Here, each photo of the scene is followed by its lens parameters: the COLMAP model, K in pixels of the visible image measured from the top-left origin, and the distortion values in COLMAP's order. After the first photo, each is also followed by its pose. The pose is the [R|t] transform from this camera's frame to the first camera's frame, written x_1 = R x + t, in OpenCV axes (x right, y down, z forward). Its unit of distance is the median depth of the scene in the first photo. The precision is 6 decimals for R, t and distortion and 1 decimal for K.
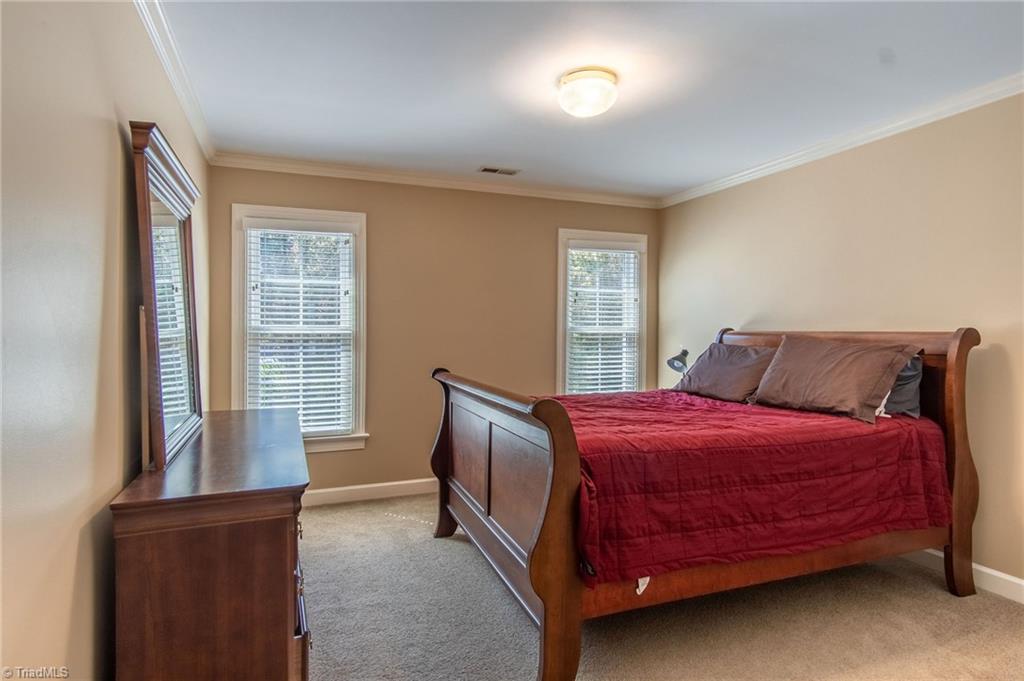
lens RADIAL K [[568.3, 0, 512.0], [0, 568.3, 340.5], [0, 0, 1]] dist [-0.004790, 0.010693]
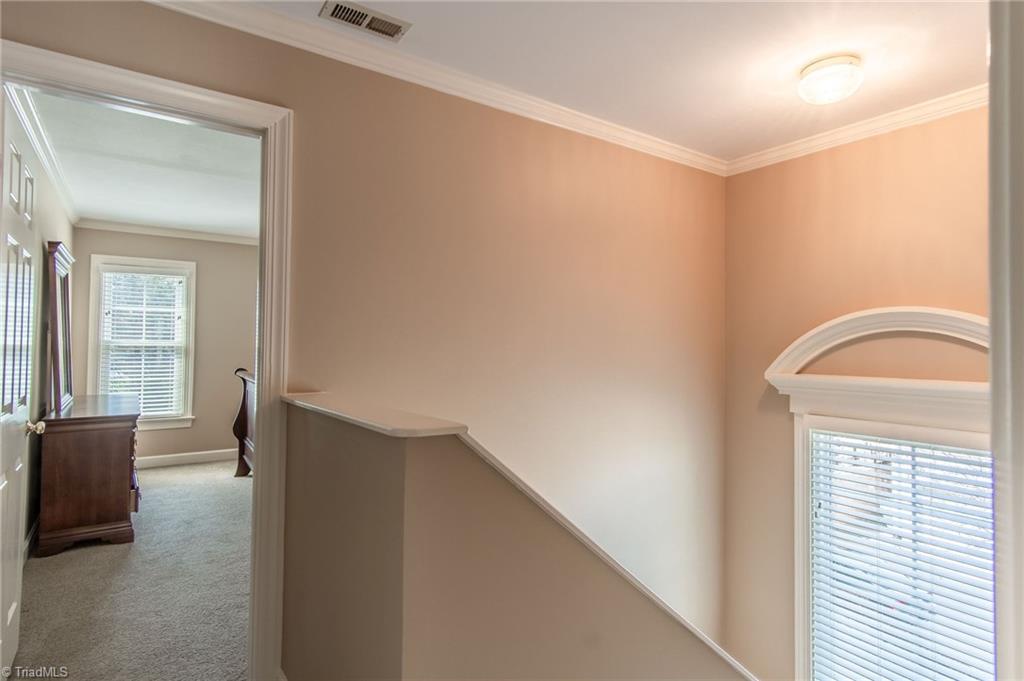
lens RADIAL K [[568.3, 0, 512.0], [0, 568.3, 340.5], [0, 0, 1]] dist [-0.004790, 0.010693]
pose [[0.978277, 0.009154, 0.207100, 0.238634], [-0.002892, 0.999530, -0.030520, 0.015362], [-0.207282, 0.029258, 0.977844, -0.586624]]
